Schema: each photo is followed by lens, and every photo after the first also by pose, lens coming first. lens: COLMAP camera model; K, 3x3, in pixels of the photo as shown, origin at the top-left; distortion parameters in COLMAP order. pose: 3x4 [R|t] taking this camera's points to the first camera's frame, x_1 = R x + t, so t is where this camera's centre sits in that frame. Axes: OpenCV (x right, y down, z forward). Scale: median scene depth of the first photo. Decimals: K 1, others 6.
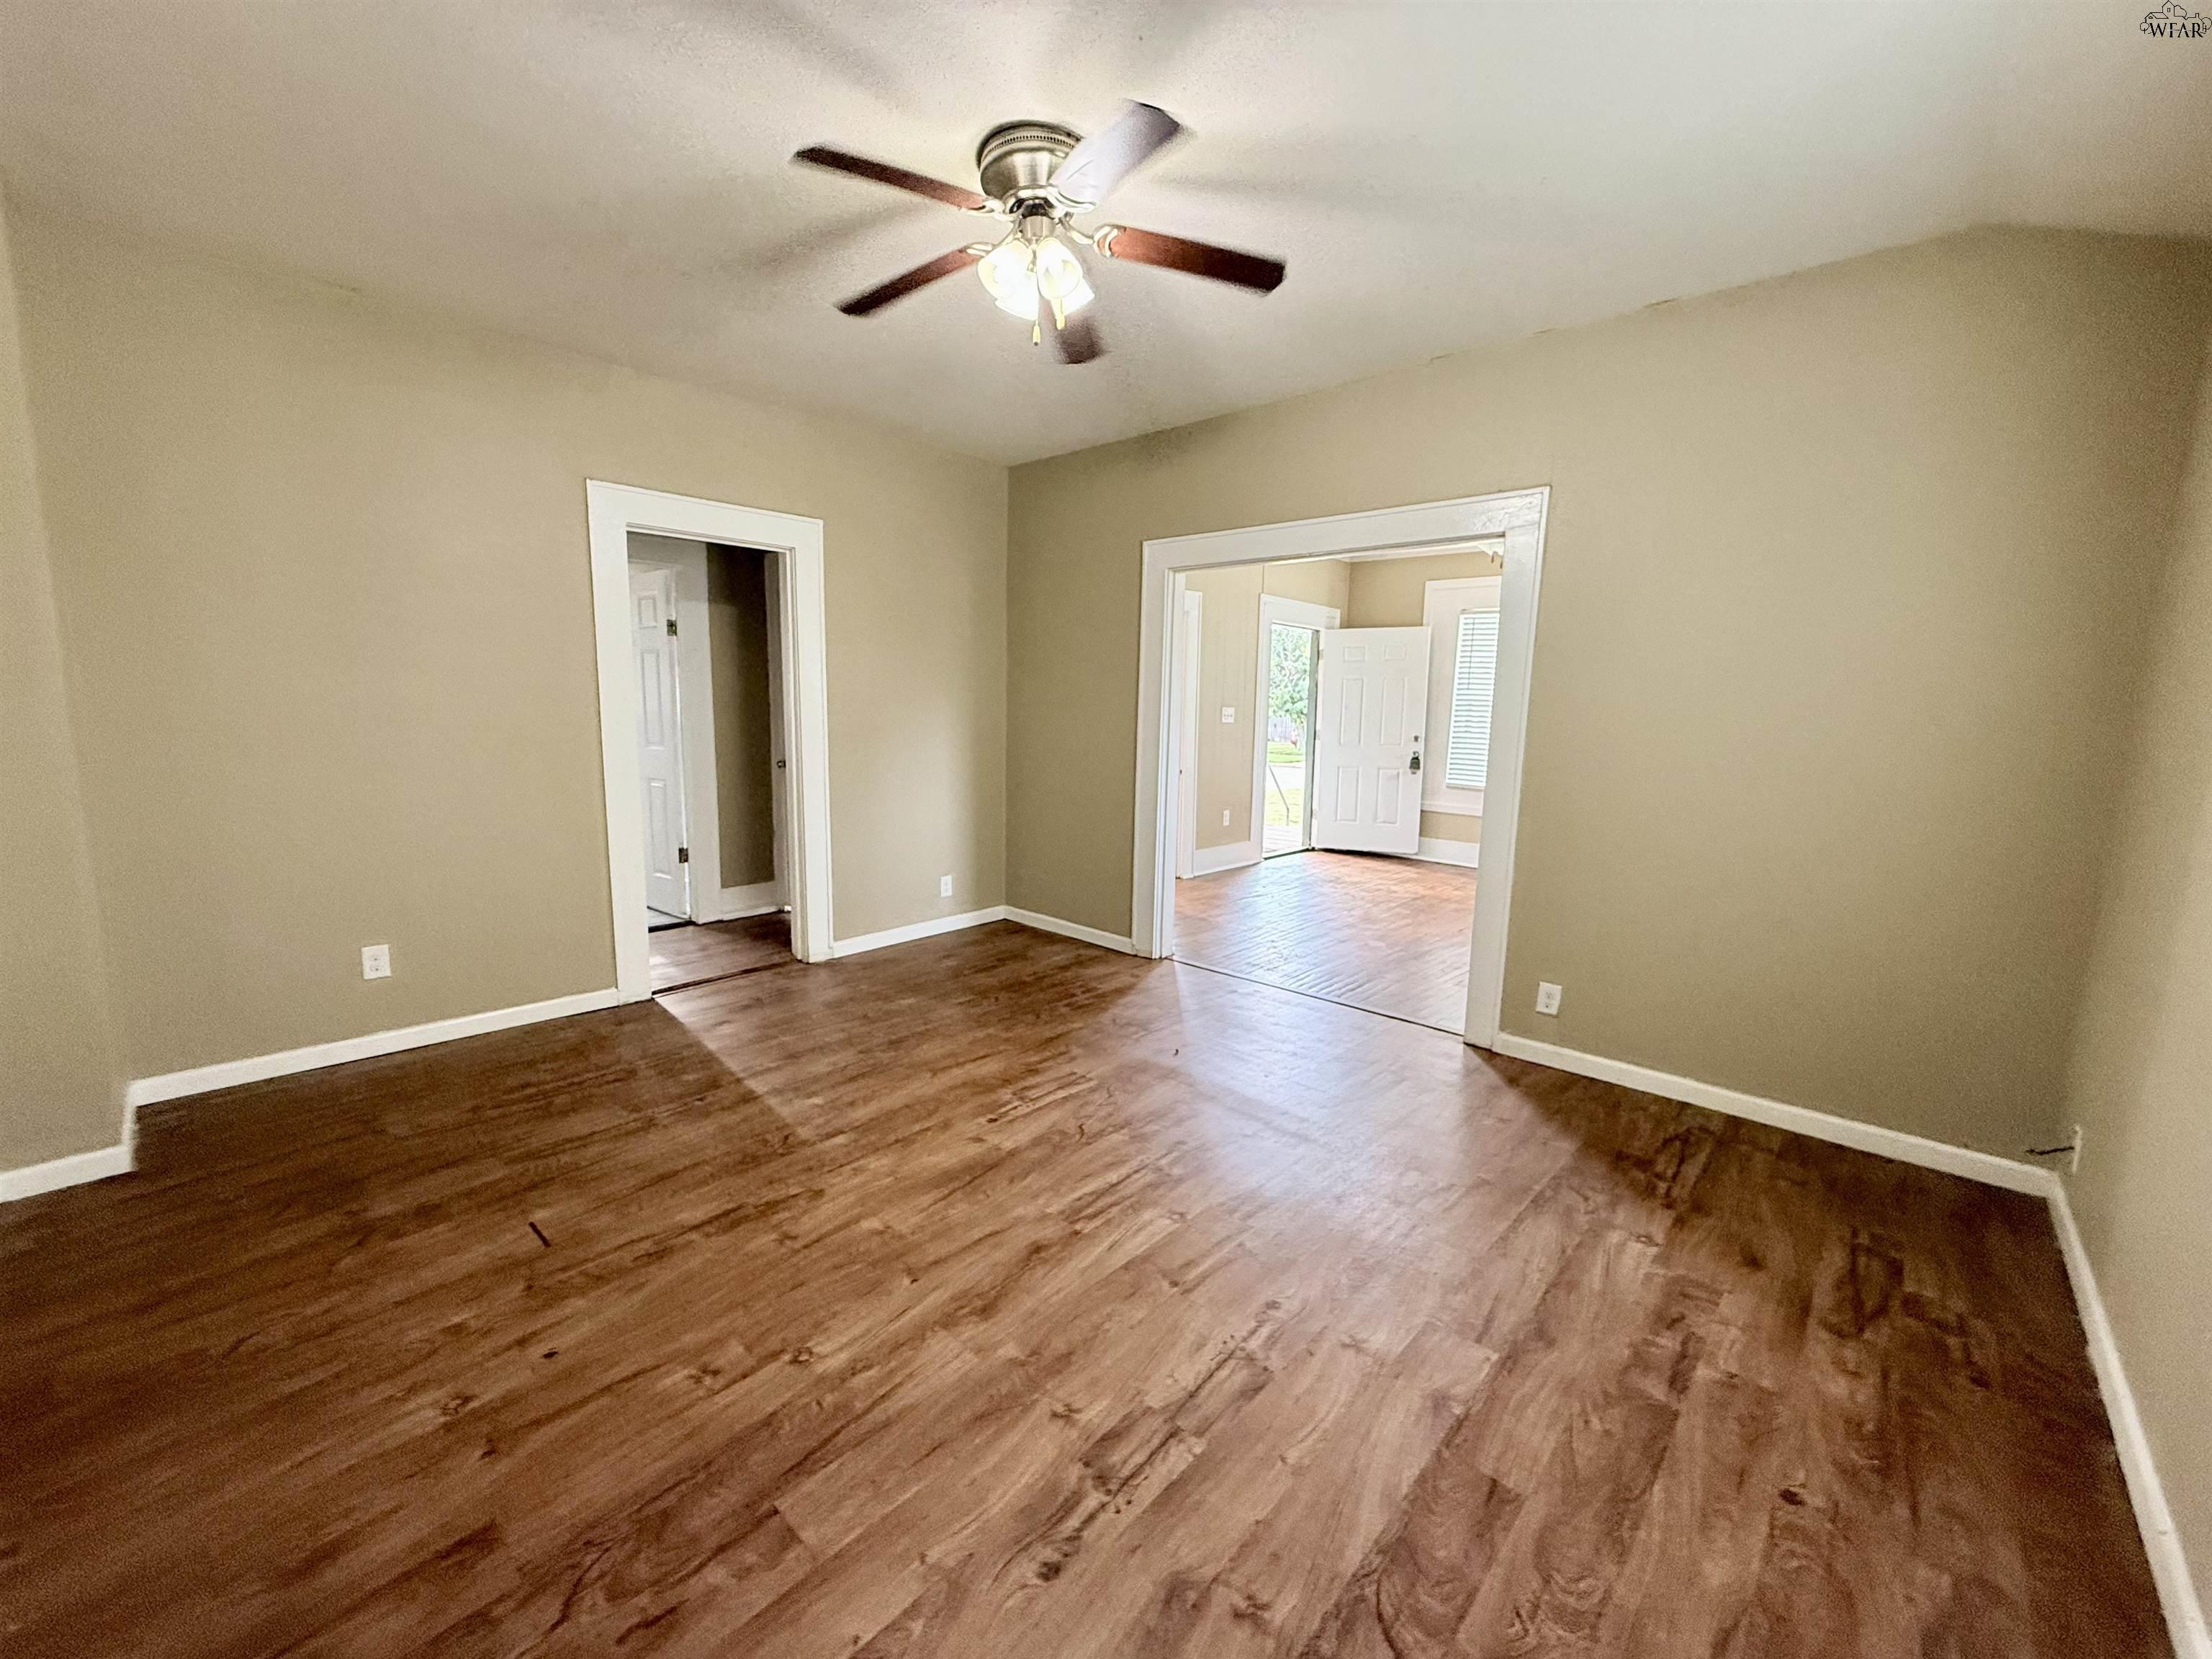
lens RADIAL K [[884.7, 0, 1094.9], [0, 884.7, 824.3], [0, 0, 1]] dist [0.001037, -0.000533]
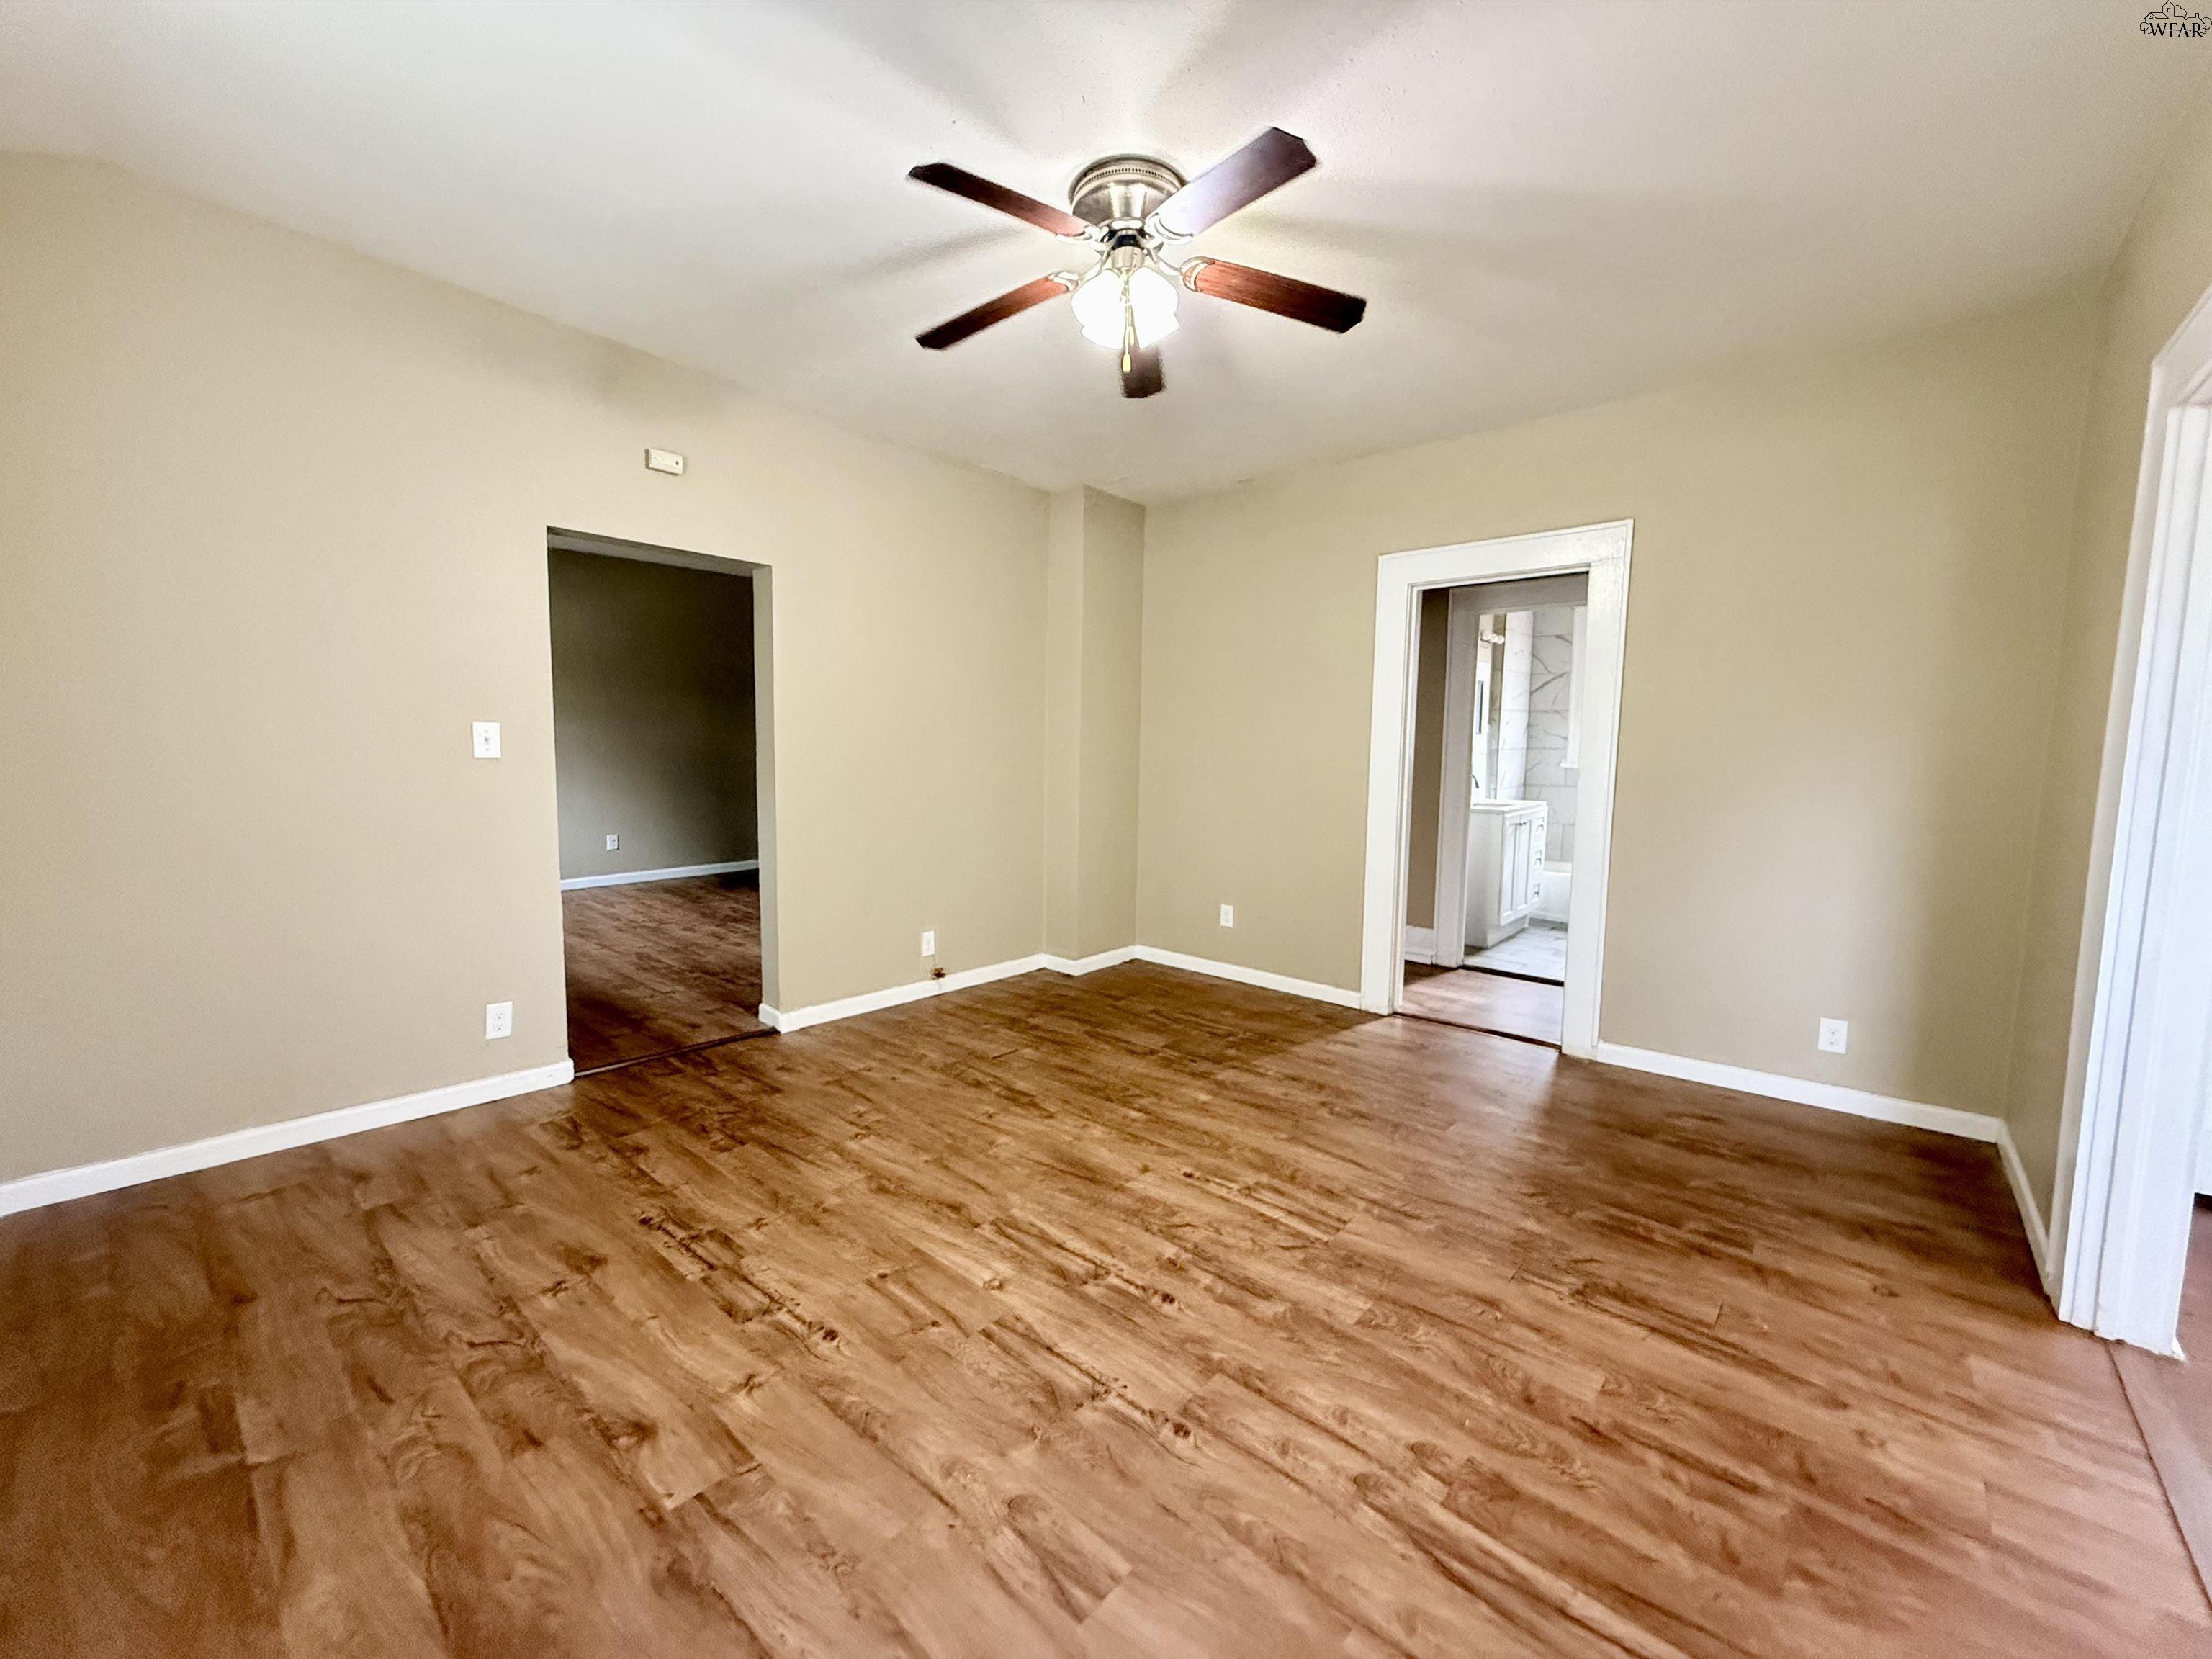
lens RADIAL K [[884.7, 0, 1097.7], [0, 884.7, 828.5], [0, 0, 1]] dist [0.001037, -0.000533]
pose [[0.024976, 0.076744, -0.996738, 1.074571], [-0.144272, 0.986888, 0.072370, -0.111319], [0.989223, 0.141994, 0.035721, 1.116227]]
